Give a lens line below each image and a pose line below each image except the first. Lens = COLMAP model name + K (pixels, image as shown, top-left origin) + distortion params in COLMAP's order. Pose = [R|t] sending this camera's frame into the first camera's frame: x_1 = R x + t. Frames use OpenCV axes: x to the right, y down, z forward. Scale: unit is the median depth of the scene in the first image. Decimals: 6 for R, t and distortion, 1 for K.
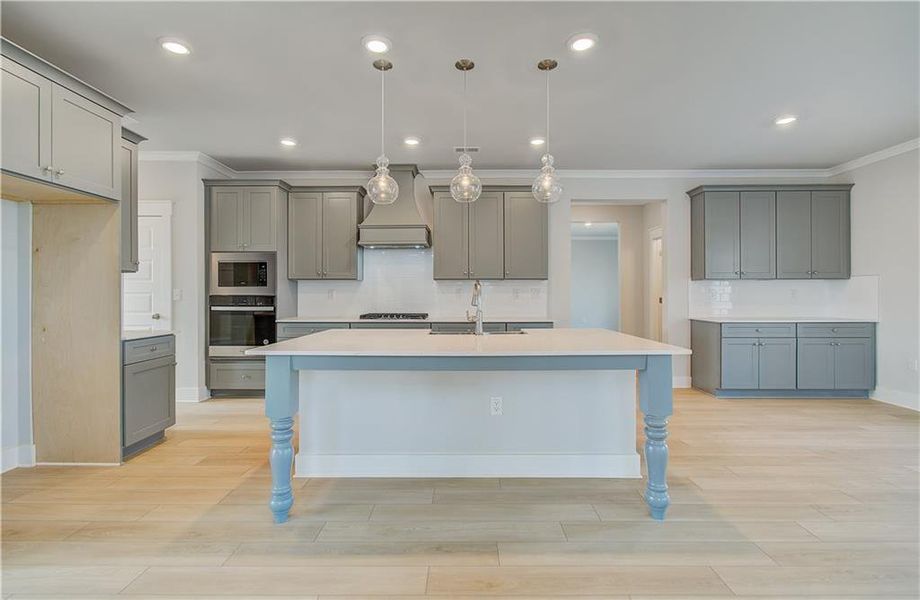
lens RADIAL K [[412.6, 0, 457.8], [0, 412.6, 293.4], [0, 0, 1]] dist [0.001620, 0.000505]
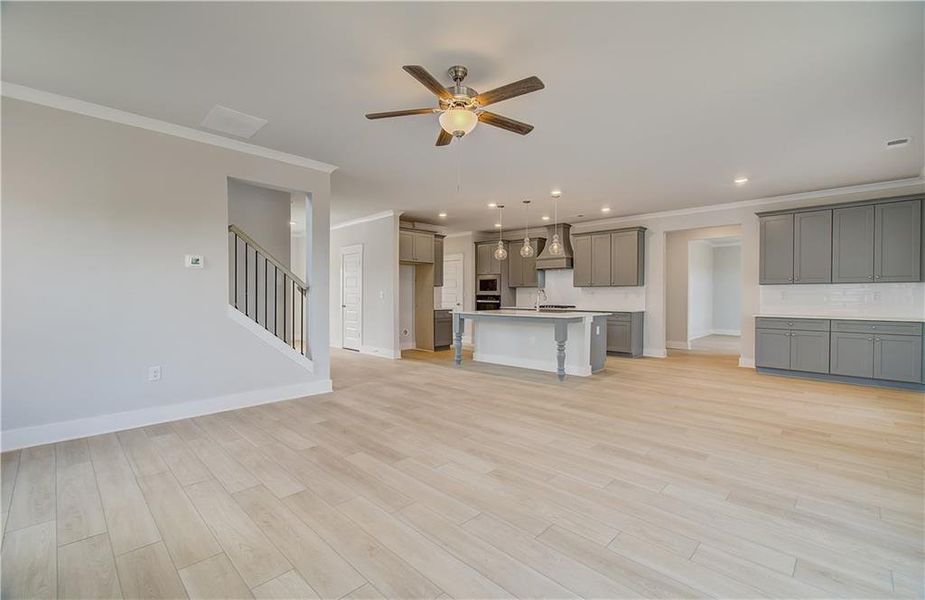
lens RADIAL K [[400.0, 0, 467.4], [0, 400.0, 297.7], [0, 0, 1]] dist [-0.000424, 0.000048]
pose [[0.731262, 0.007691, -0.682053, 0.798234], [-0.002343, 0.999959, 0.008764, -0.000020], [0.682092, -0.004811, 0.731250, -0.565428]]
